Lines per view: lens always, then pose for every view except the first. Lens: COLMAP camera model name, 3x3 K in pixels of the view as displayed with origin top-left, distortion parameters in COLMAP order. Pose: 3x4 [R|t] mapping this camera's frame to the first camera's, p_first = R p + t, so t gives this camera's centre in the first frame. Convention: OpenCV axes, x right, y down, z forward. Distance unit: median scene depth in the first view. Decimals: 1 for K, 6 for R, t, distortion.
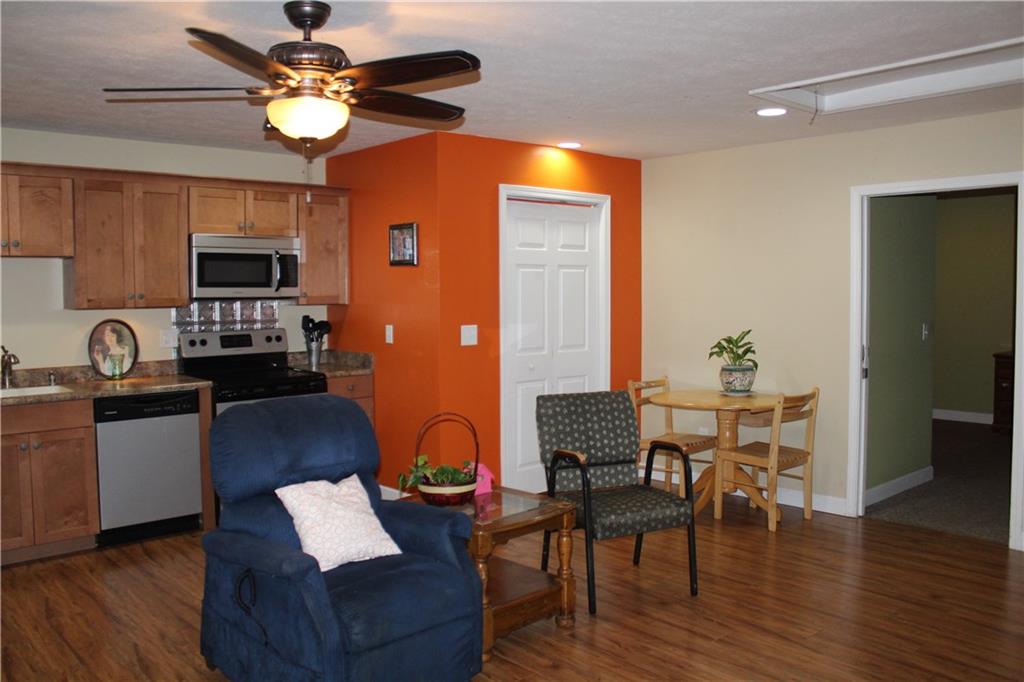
lens RADIAL K [[844.2, 0, 498.5], [0, 844.2, 327.5], [0, 0, 1]] dist [-0.158555, 0.128358]
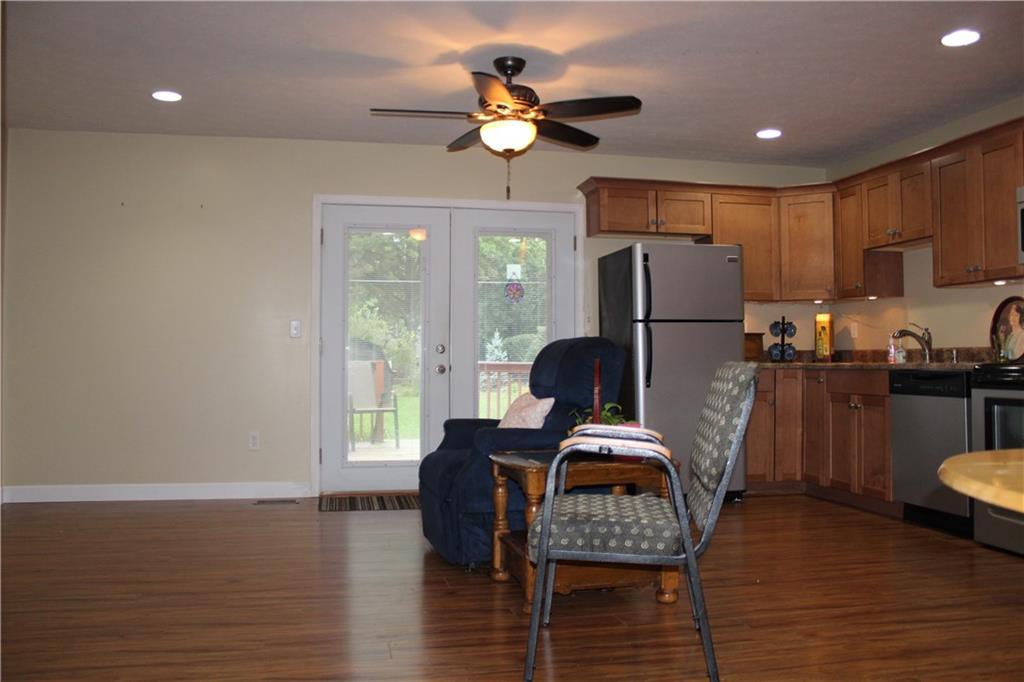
lens RADIAL K [[844.2, 0, 498.5], [0, 844.2, 327.5], [0, 0, 1]] dist [-0.158555, 0.128358]
pose [[-0.482619, -0.025939, -0.875446, 0.582645], [-0.041695, 0.999108, -0.006617, 0.053468], [0.874837, 0.033308, -0.483271, 0.938084]]
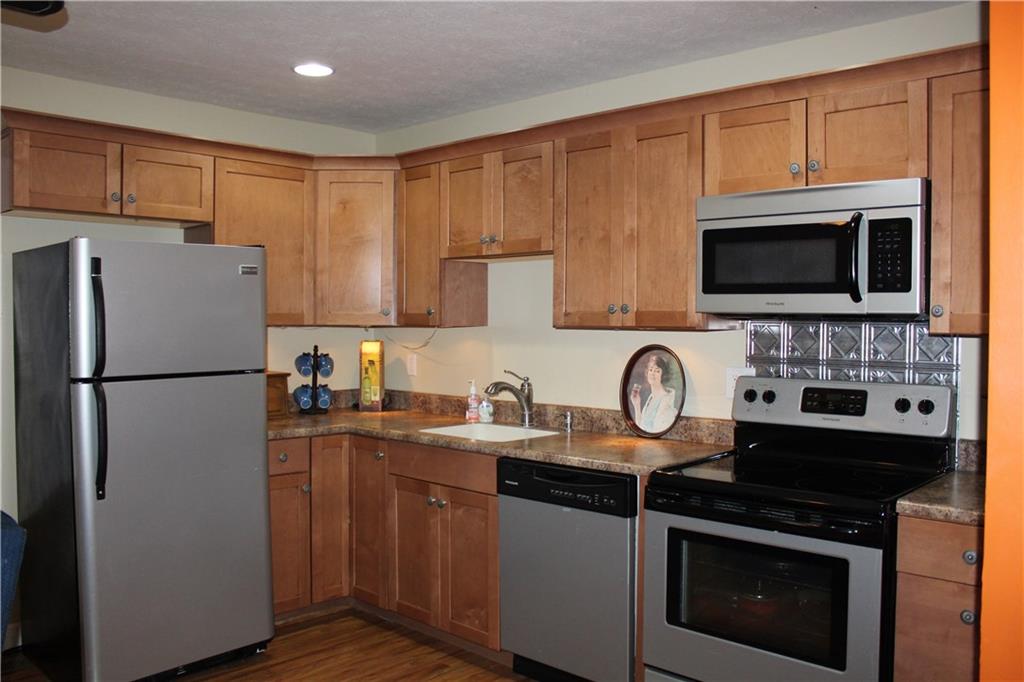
lens RADIAL K [[844.2, 0, 498.5], [0, 844.2, 327.5], [0, 0, 1]] dist [-0.158555, 0.128358]
pose [[0.099828, 0.018095, -0.994840, 0.175733], [-0.054257, 0.998446, 0.012716, -0.025913], [0.993524, 0.052707, 0.100654, 0.813143]]
